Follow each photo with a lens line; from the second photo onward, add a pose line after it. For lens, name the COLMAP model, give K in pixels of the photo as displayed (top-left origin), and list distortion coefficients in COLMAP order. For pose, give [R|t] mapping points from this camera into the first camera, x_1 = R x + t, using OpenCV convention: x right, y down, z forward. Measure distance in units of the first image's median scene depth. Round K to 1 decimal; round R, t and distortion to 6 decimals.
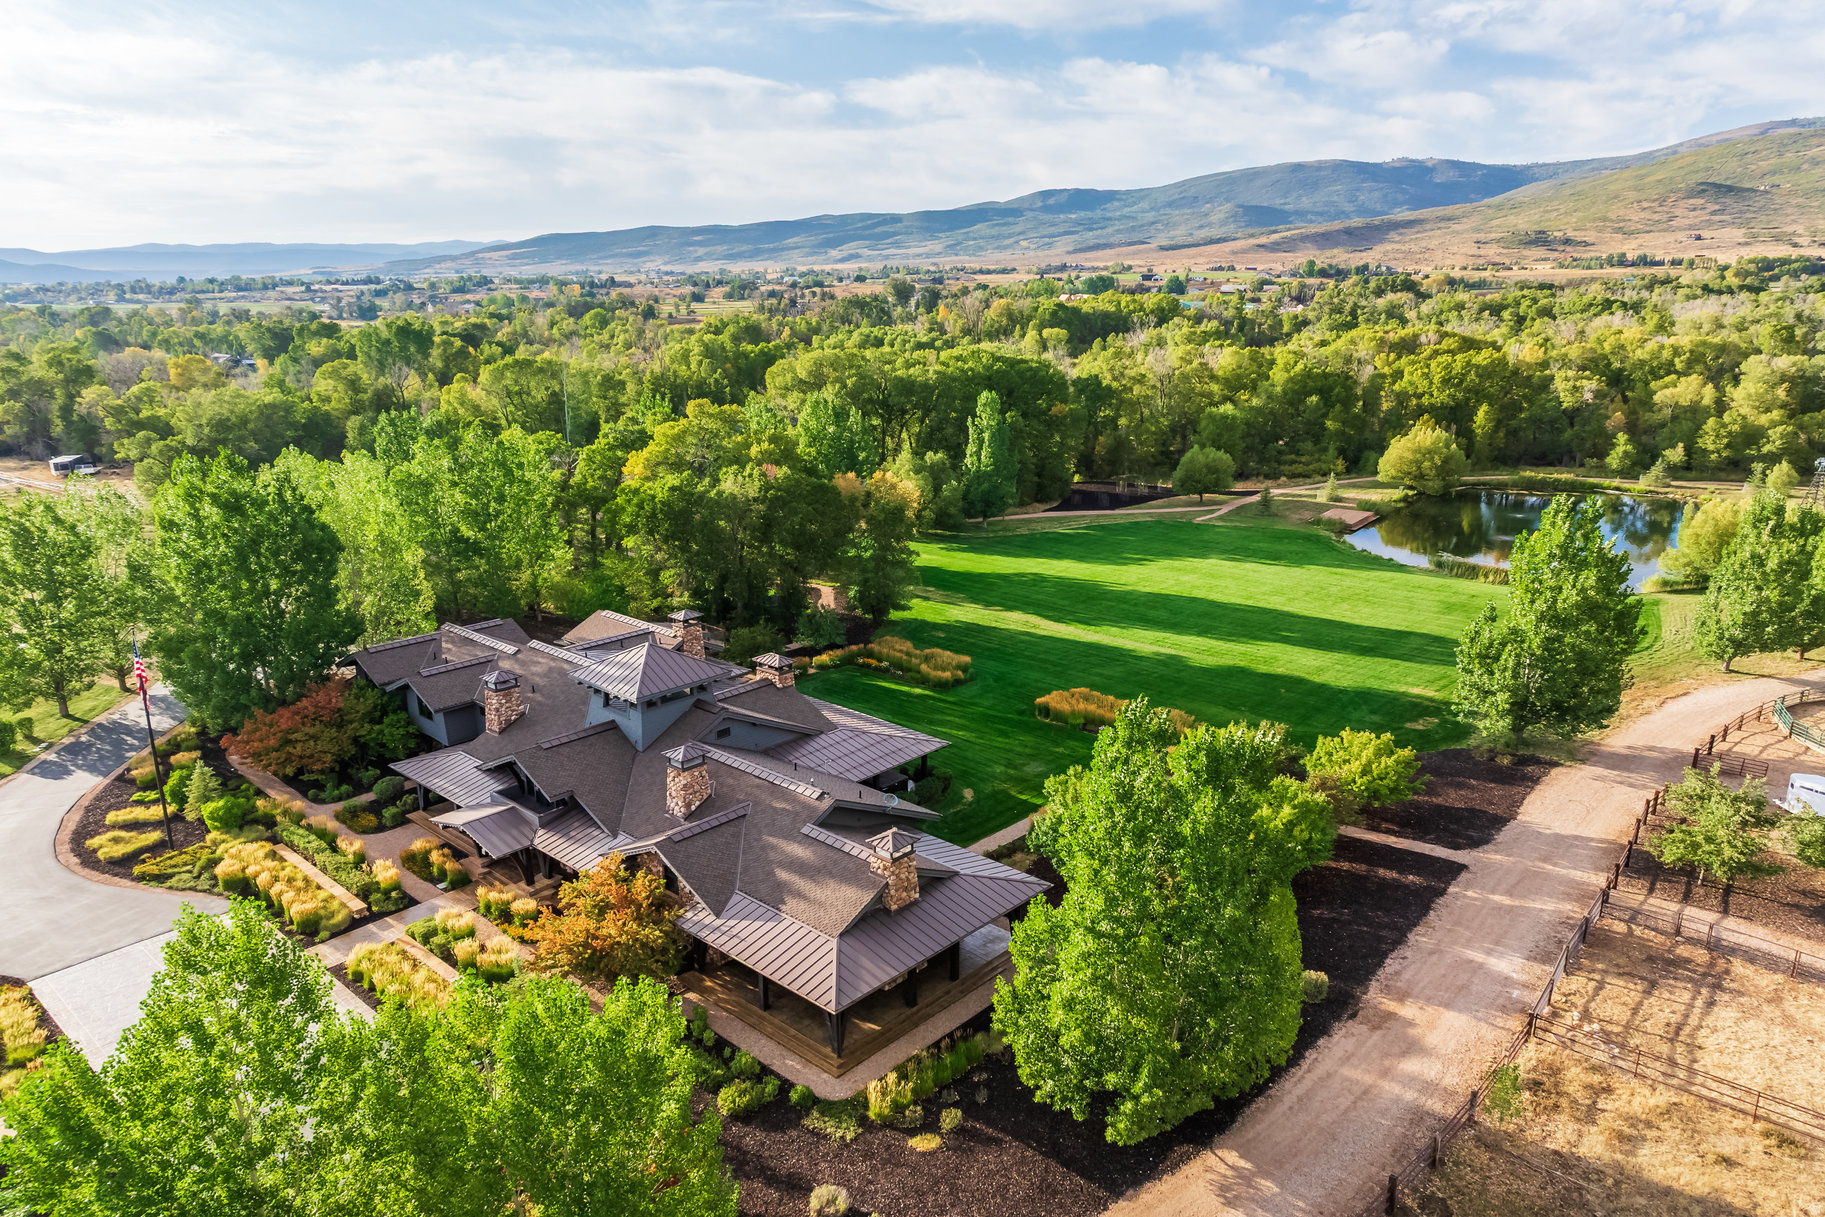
lens RADIAL K [[1238.0, 0, 917.4], [0, 1238.0, 658.7], [0, 0, 1]] dist [0.021350, 0.014563]
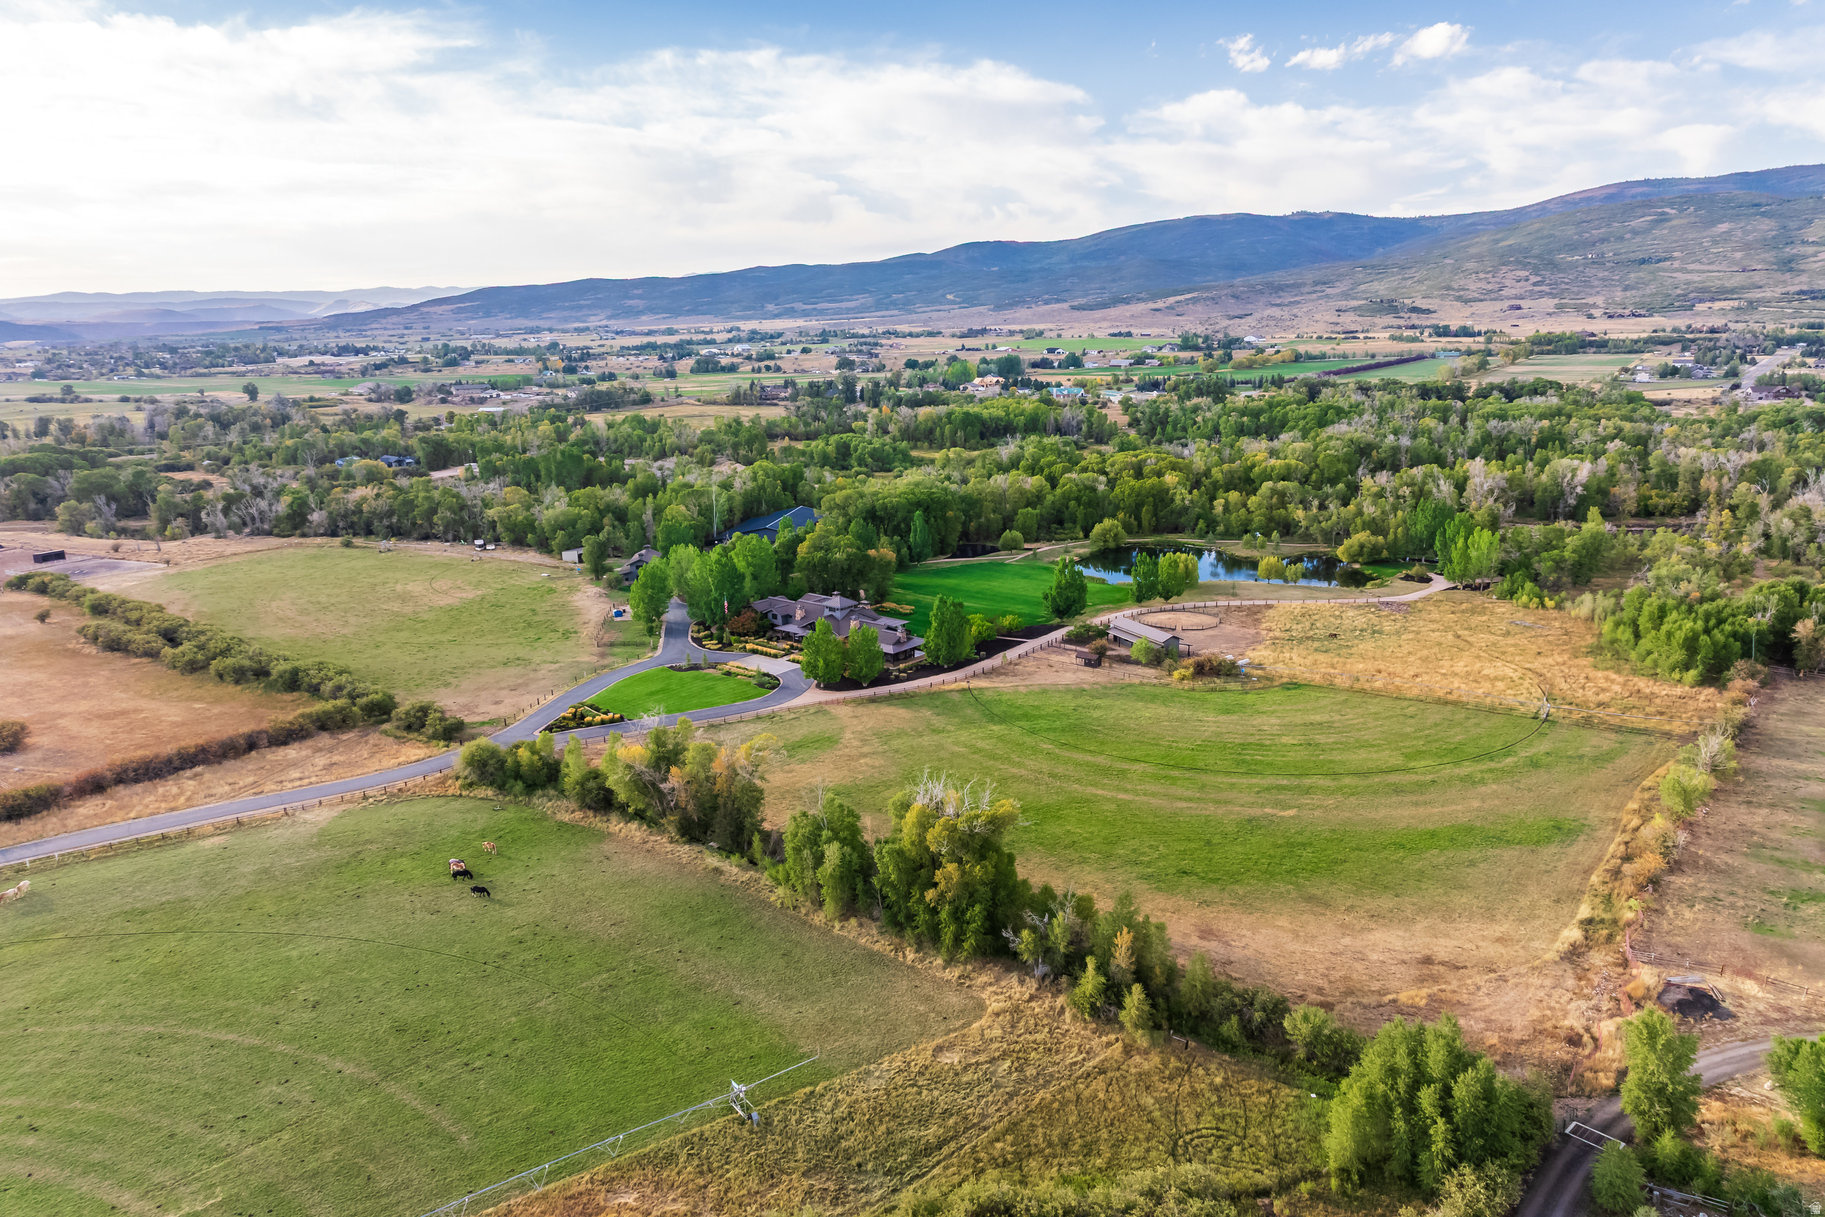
lens RADIAL K [[1244.4, 0, 917.1], [0, 1244.4, 664.3], [0, 0, 1]] dist [0.023374, 0.009291]
pose [[0.998466, -0.023583, 0.050103, -0.052651], [0.024855, 0.999380, -0.024929, 0.103527], [-0.049485, 0.026136, 0.998433, -1.014011]]
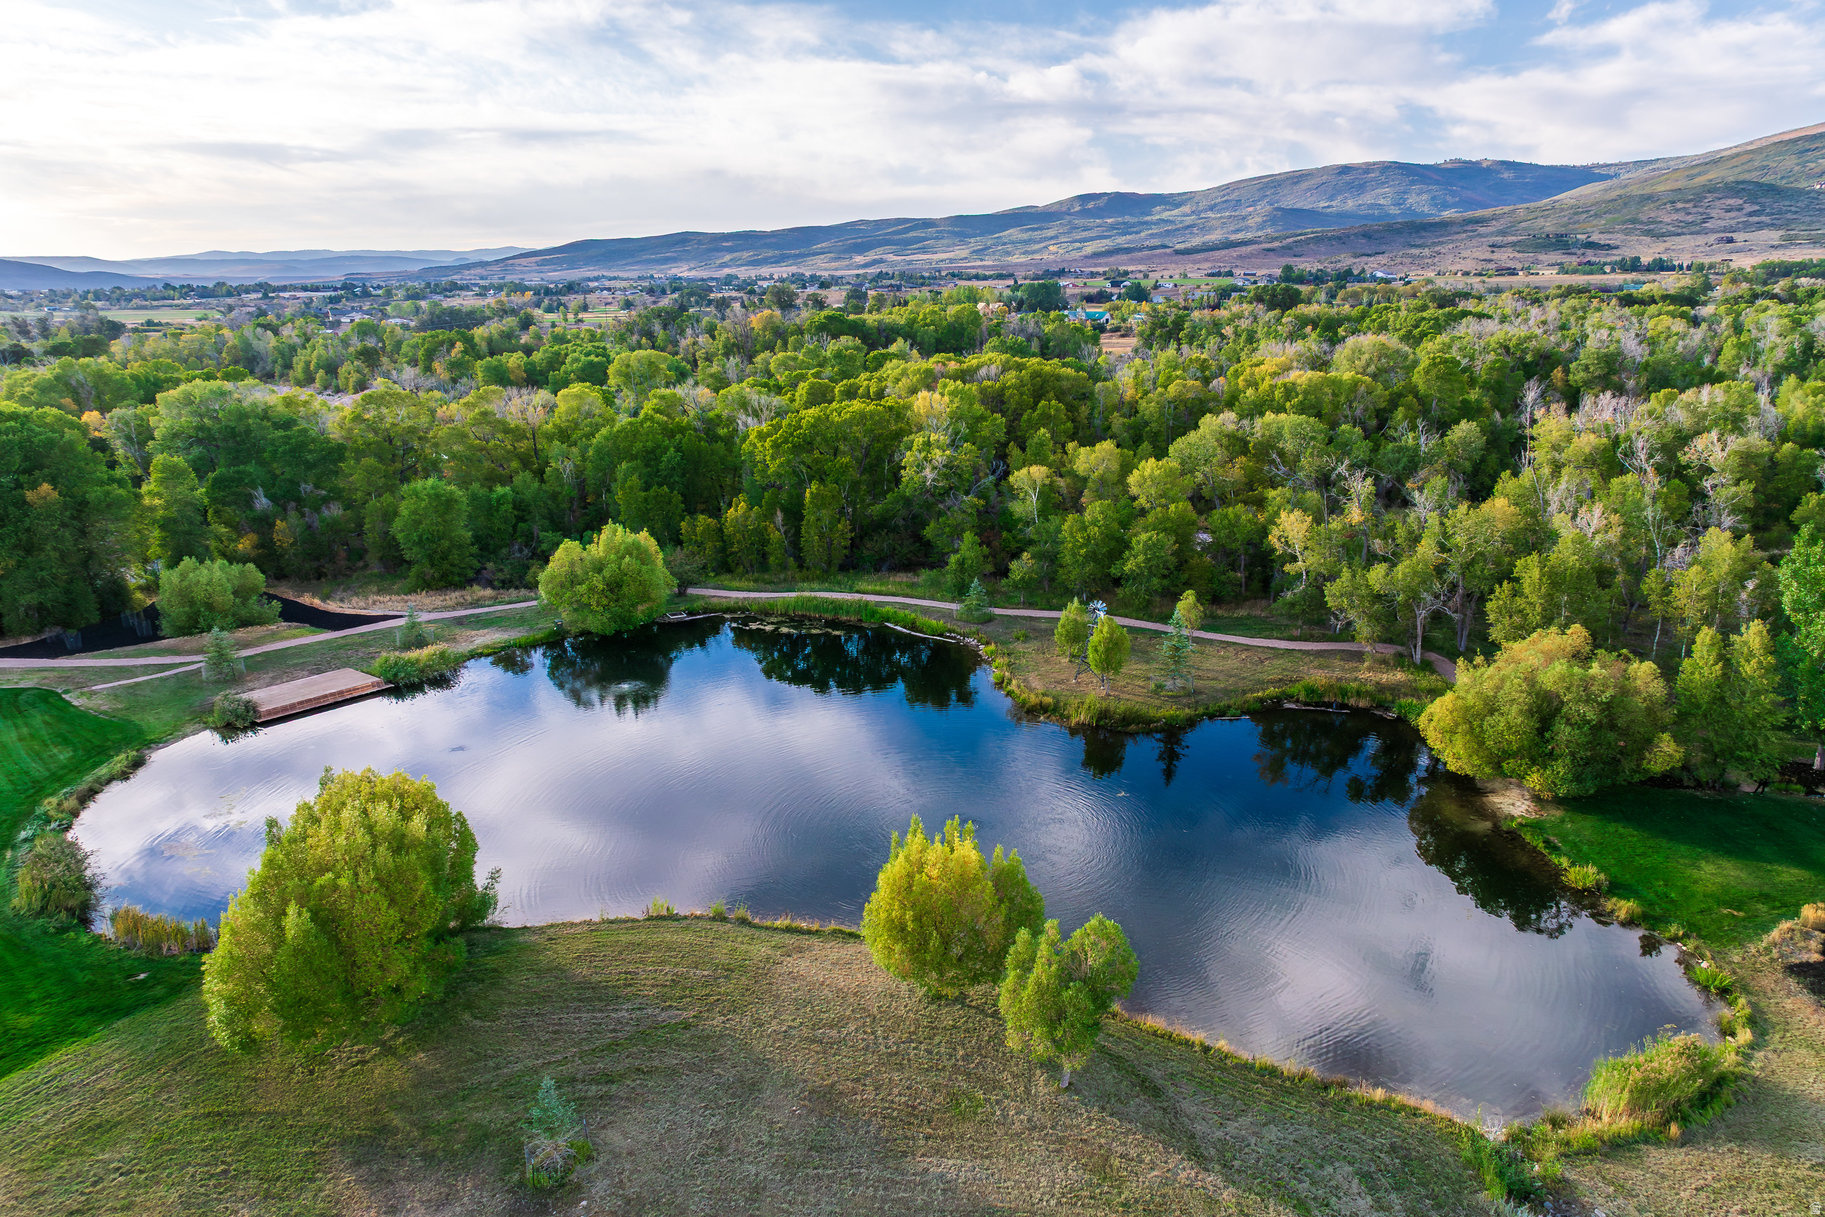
lens RADIAL K [[1238.0, 0, 917.4], [0, 1238.0, 658.7], [0, 0, 1]] dist [0.021350, 0.014563]
pose [[0.998869, 0.013358, -0.045634, 0.481075], [-0.013533, 0.999902, -0.003528, -0.093677], [0.045582, 0.004141, 0.998952, 0.291515]]
